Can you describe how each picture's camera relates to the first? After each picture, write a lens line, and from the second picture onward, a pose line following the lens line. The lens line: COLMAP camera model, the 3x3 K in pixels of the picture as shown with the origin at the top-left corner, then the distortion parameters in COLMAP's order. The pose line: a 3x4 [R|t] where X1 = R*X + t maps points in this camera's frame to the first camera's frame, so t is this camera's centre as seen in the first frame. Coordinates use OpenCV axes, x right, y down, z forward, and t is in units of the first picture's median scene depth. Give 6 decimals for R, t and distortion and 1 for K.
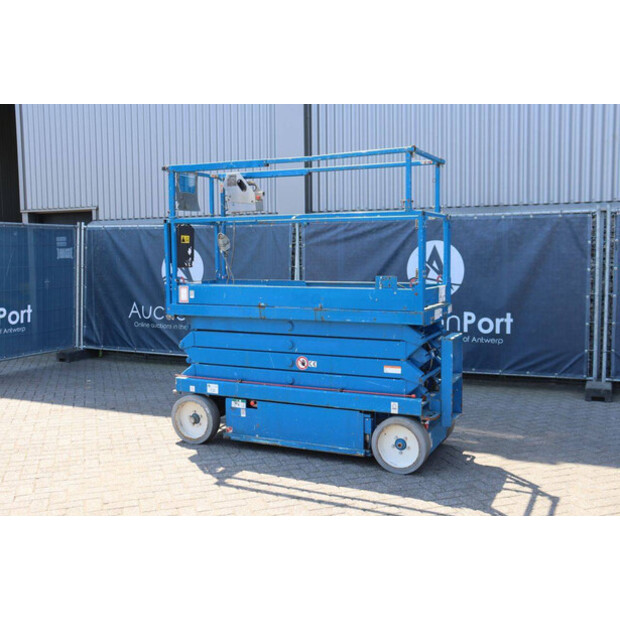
lens RADIAL K [[653.4, 0, 315.3], [0, 653.4, 306.8], [0, 0, 1]] dist [-0.046302, 0.000000]
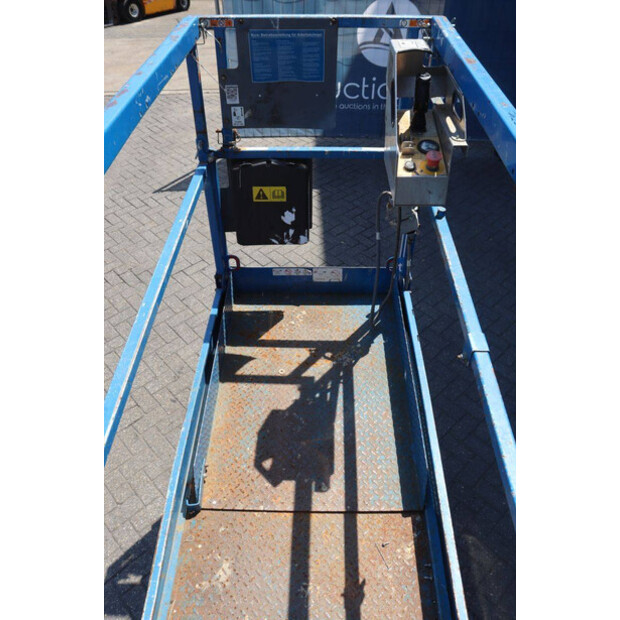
lens RADIAL K [[510.3, 0, 310.5], [0, 510.3, 304.0], [0, 0, 1]] dist [-0.124128, 0.048568]
pose [[0.411417, 0.615990, -0.671783, 0.089027], [-0.083702, 0.759471, 0.645134, -0.301274], [0.907596, -0.209190, 0.364019, 1.010167]]
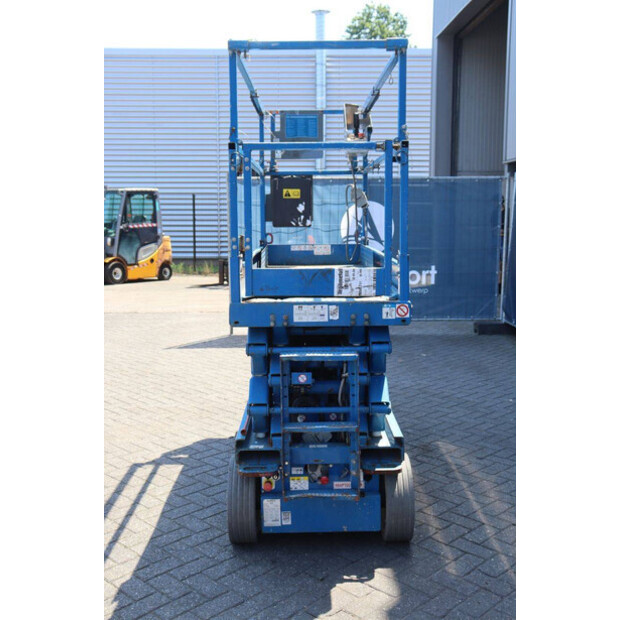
lens RADIAL K [[731.9, 0, 313.2], [0, 731.9, 308.7], [0, 0, 1]] dist [0.012291, 0.000000]
pose [[0.441885, 0.121766, -0.888769, 0.765859], [-0.075350, 0.992282, 0.098485, -0.058223], [0.893901, 0.023450, 0.447650, 0.686577]]
